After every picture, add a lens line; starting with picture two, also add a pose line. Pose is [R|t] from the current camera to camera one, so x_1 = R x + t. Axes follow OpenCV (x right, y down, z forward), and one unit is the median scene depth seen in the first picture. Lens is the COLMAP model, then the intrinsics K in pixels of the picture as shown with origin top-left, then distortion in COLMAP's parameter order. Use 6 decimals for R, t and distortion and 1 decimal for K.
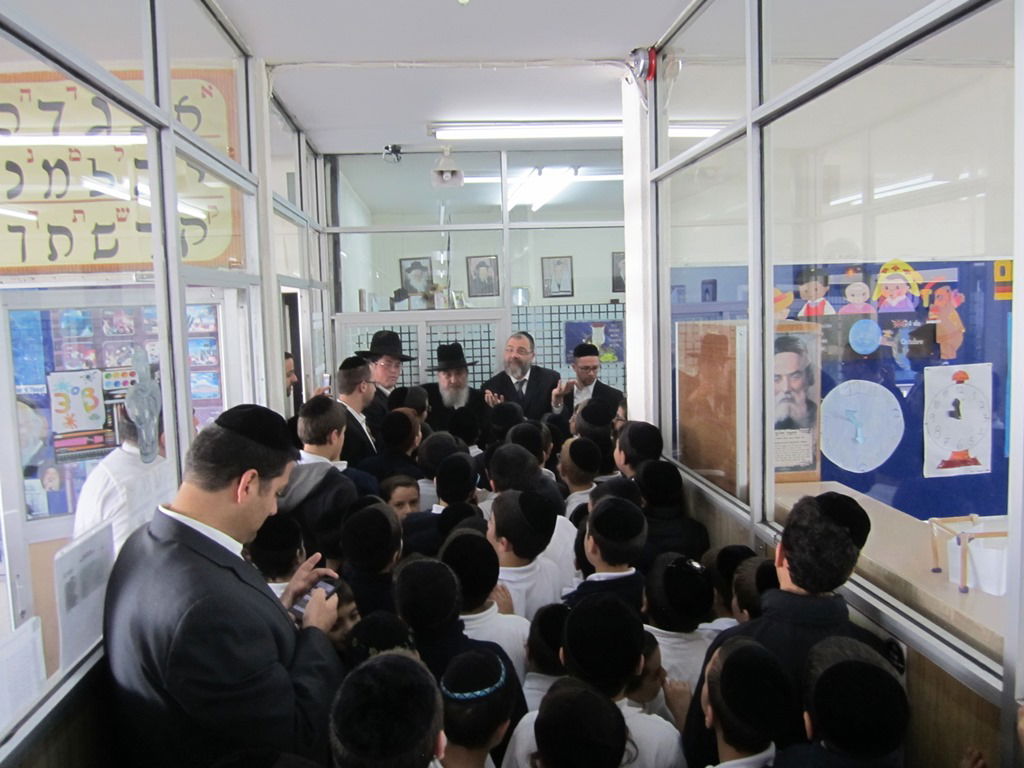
lens RADIAL K [[858.0, 0, 511.5], [0, 858.0, 383.7], [0, 0, 1]] dist [-0.054932, 0.006439]
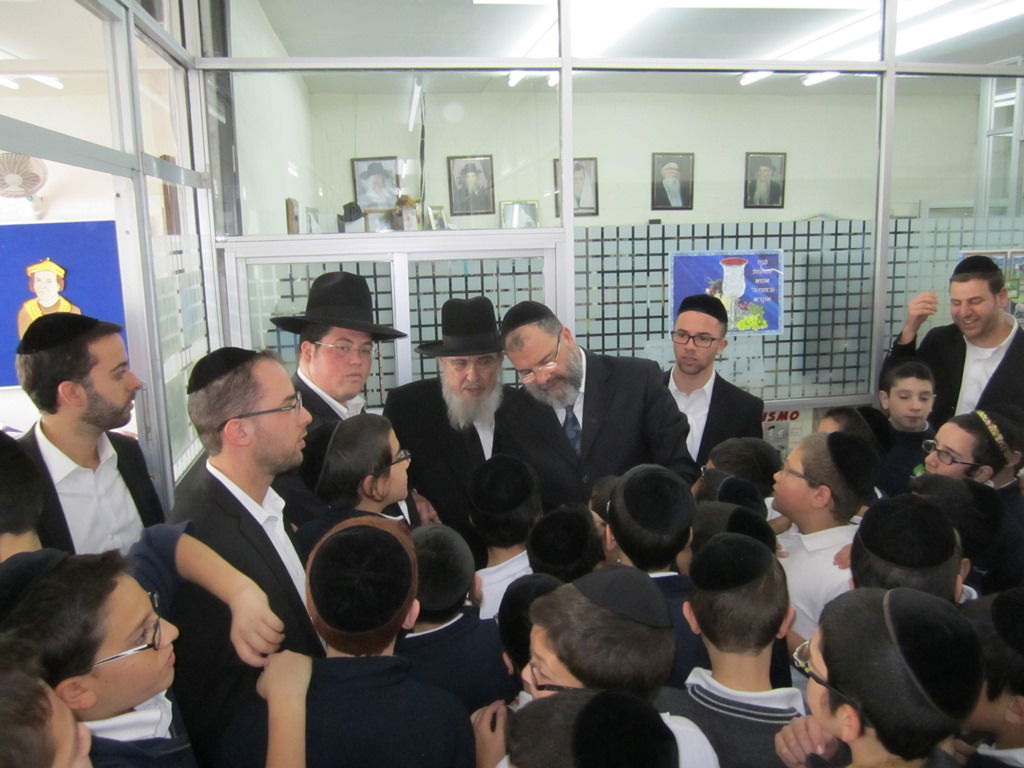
lens RADIAL K [[858.0, 0, 516.4], [0, 858.0, 386.8], [0, 0, 1]] dist [-0.054932, 0.006439]
pose [[0.998013, -0.008168, 0.062469, -0.073428], [0.002621, 0.996084, 0.088368, -0.041118], [-0.062946, -0.088028, 0.994127, 0.511367]]
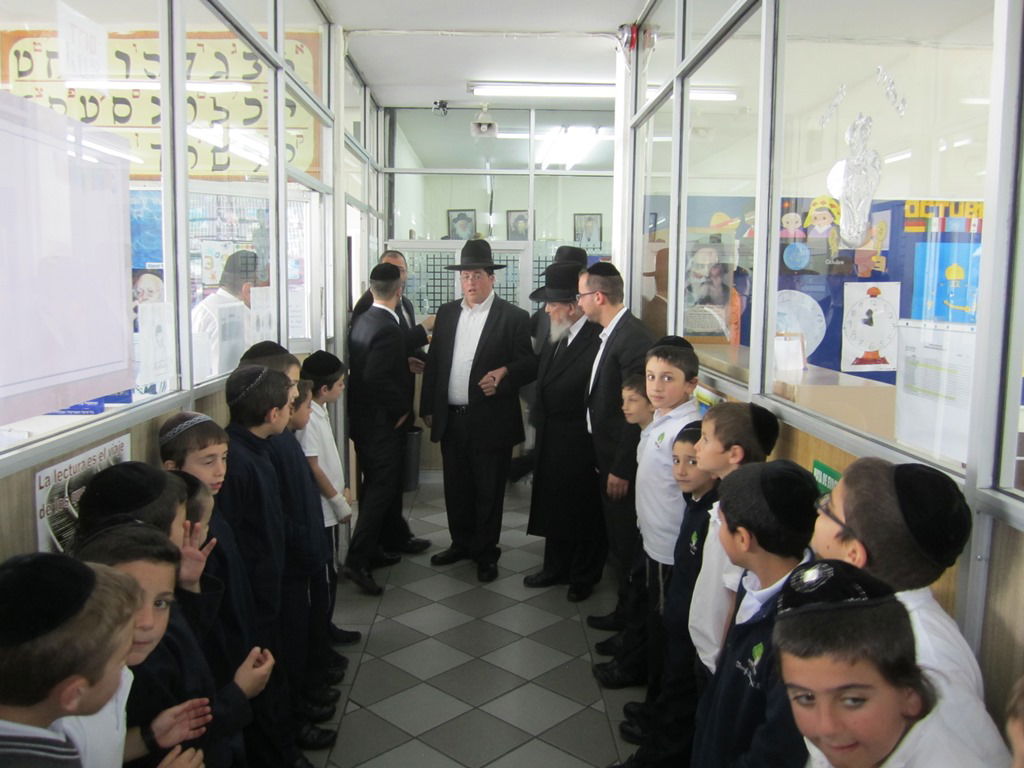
lens RADIAL K [[858.0, 0, 504.9], [0, 858.0, 382.8], [0, 0, 1]] dist [-0.054932, 0.006439]
pose [[0.996600, 0.049584, -0.065795, 0.051529], [-0.048030, 0.998533, 0.024996, 0.086105], [0.066938, -0.021750, 0.997520, -0.213362]]
